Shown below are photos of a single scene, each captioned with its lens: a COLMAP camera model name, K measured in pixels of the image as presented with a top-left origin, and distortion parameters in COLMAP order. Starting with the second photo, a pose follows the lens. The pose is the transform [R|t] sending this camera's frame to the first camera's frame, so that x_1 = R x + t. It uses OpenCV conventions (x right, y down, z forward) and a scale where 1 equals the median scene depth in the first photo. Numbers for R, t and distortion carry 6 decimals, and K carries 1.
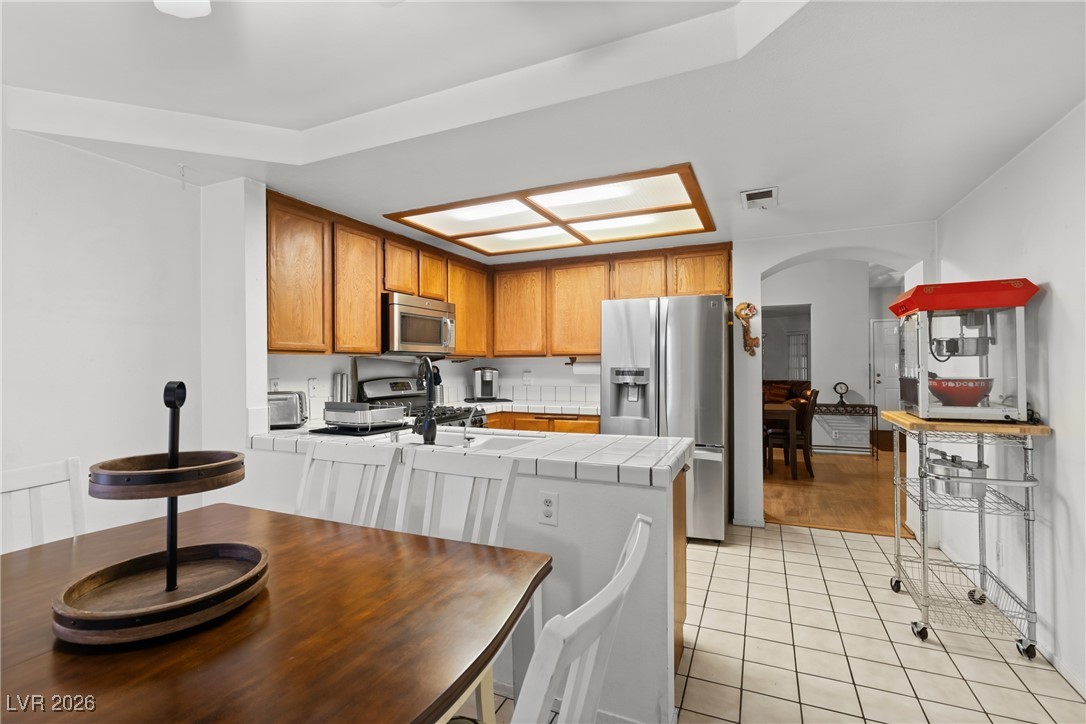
lens RADIAL K [[497.8, 0, 544.9], [0, 497.8, 360.0], [0, 0, 1]] dist [-0.008079, 0.003384]
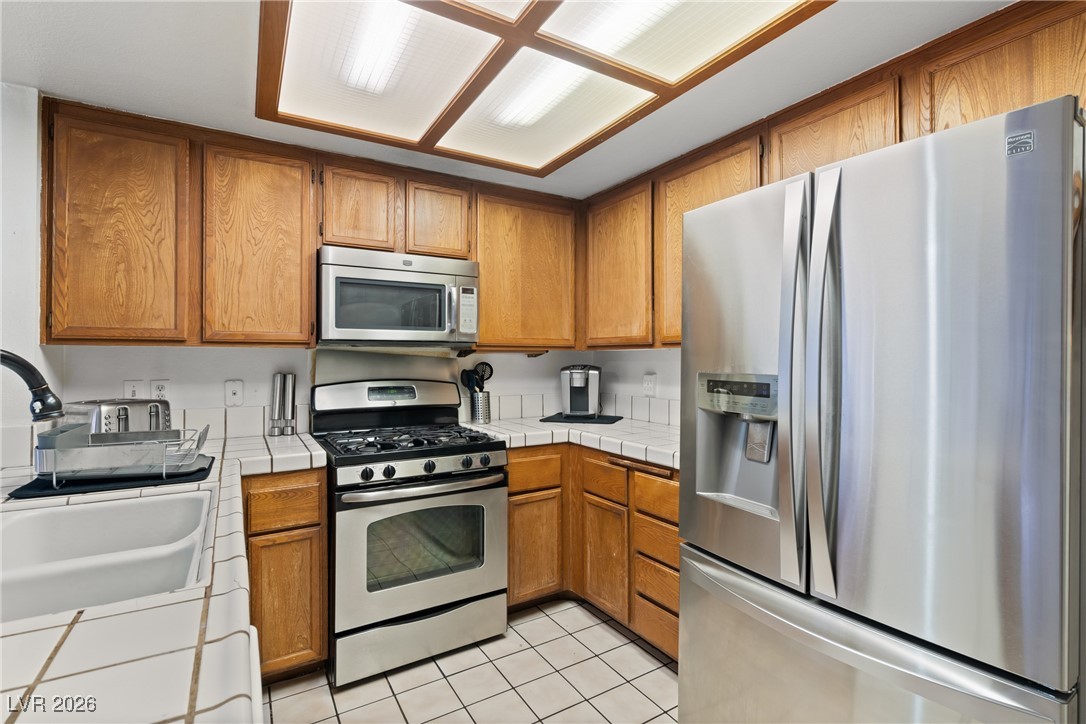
lens RADIAL K [[497.8, 0, 543.6], [0, 497.8, 354.4], [0, 0, 1]] dist [-0.008079, 0.003384]
pose [[0.817719, 0.002313, -0.575613, 0.251491], [-0.000598, 0.999995, 0.003169, -0.000570], [0.575617, -0.002248, 0.817716, 0.564371]]
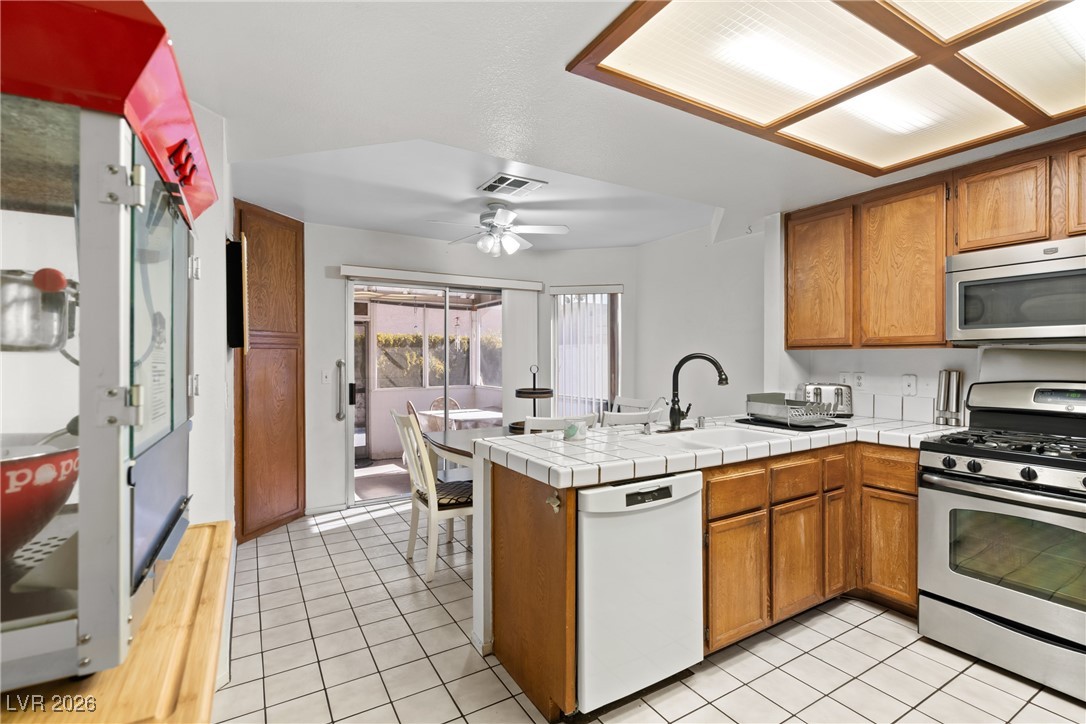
lens RADIAL K [[497.8, 0, 546.0], [0, 497.8, 359.3], [0, 0, 1]] dist [-0.008079, 0.003384]
pose [[-0.578848, 0.010872, -0.815363, 0.521969], [0.013132, 0.999906, 0.004010, -0.001031], [0.815330, -0.008386, -0.578936, 0.823273]]
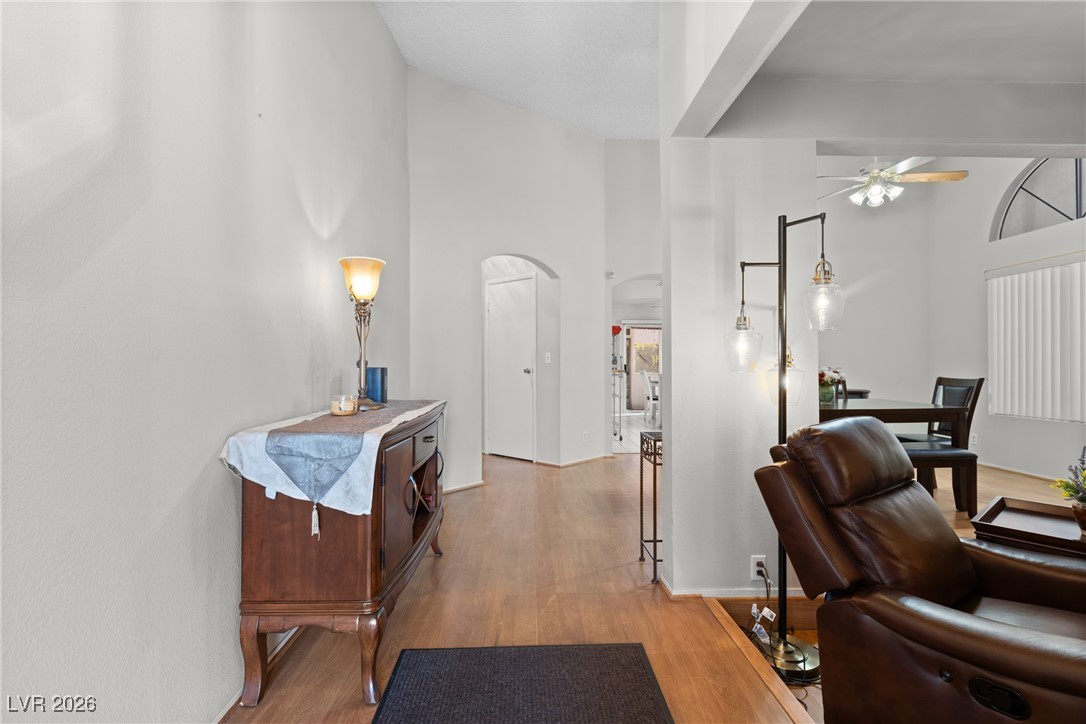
lens RADIAL K [[497.8, 0, 551.1], [0, 497.8, 362.3], [0, 0, 1]] dist [-0.008079, 0.003384]
pose [[-0.895080, 0.003046, -0.445896, 1.494896], [0.007919, 0.999928, -0.009064, 0.059192], [0.445836, -0.011644, -0.895039, 2.154226]]
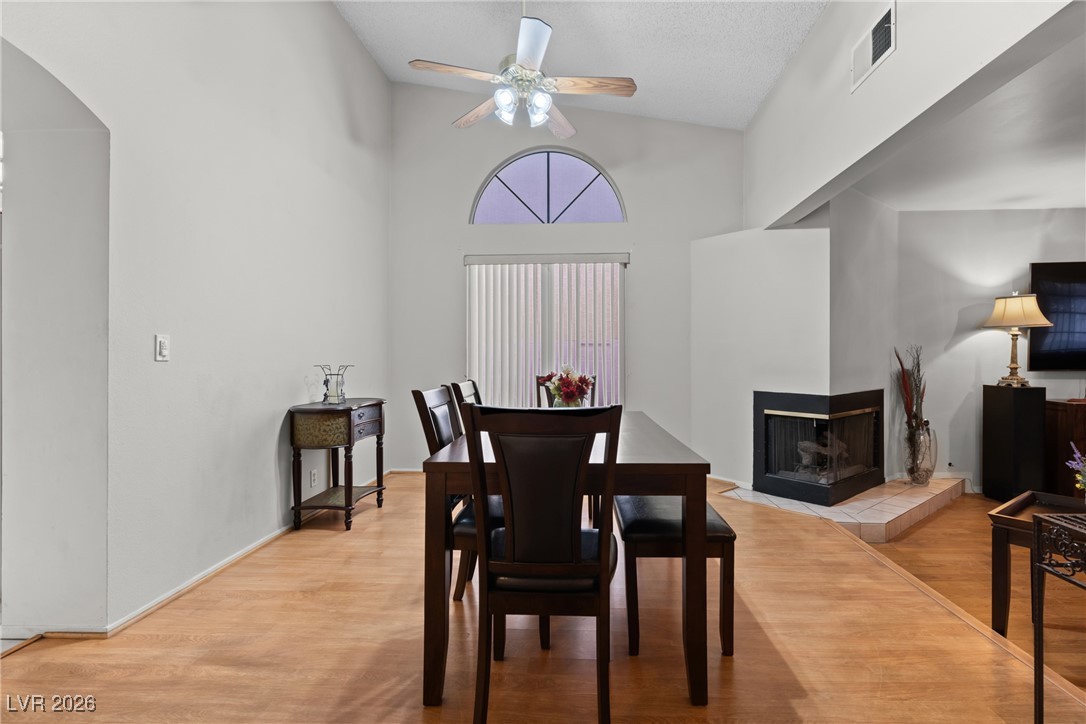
lens RADIAL K [[497.8, 0, 590.9], [0, 497.8, 356.3], [0, 0, 1]] dist [-0.008079, 0.003384]
pose [[0.367993, 0.001104, -0.929828, 1.093701], [0.005249, 0.999981, 0.003264, 0.052227], [0.929814, -0.006082, 0.367980, 1.332802]]
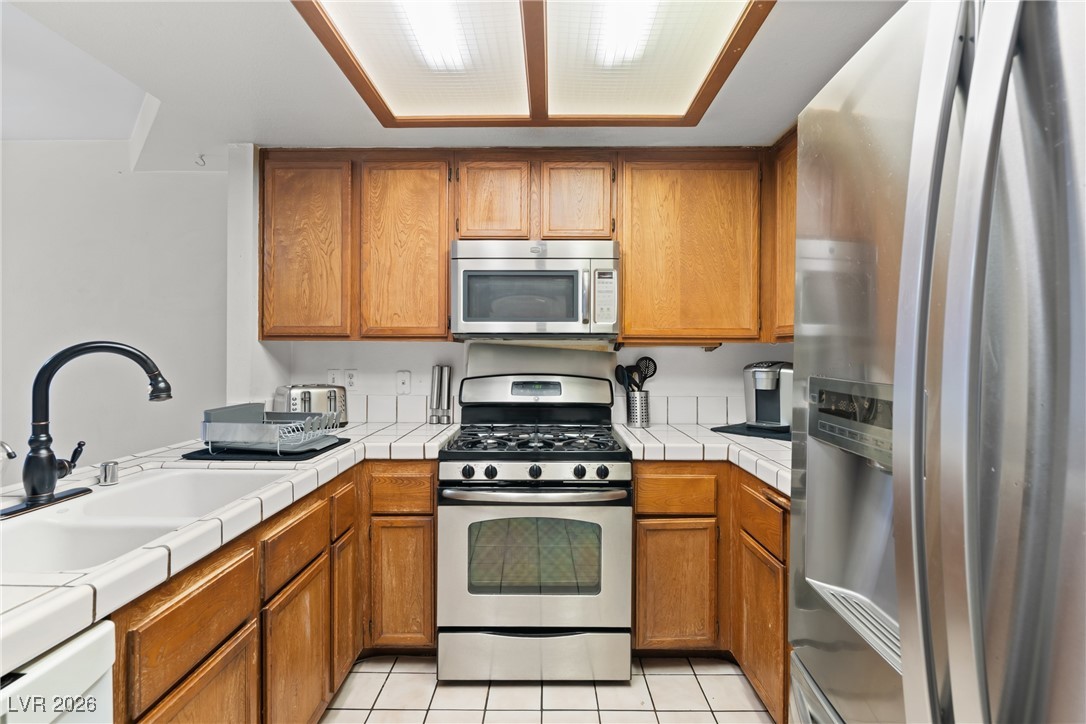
lens RADIAL K [[497.8, 0, 545.4], [0, 497.8, 352.1], [0, 0, 1]] dist [-0.008079, 0.003384]
pose [[0.397928, 0.009309, -0.917369, 0.290987], [0.001333, 0.999942, 0.010725, 0.000152], [0.917416, -0.005490, 0.397892, 0.746252]]
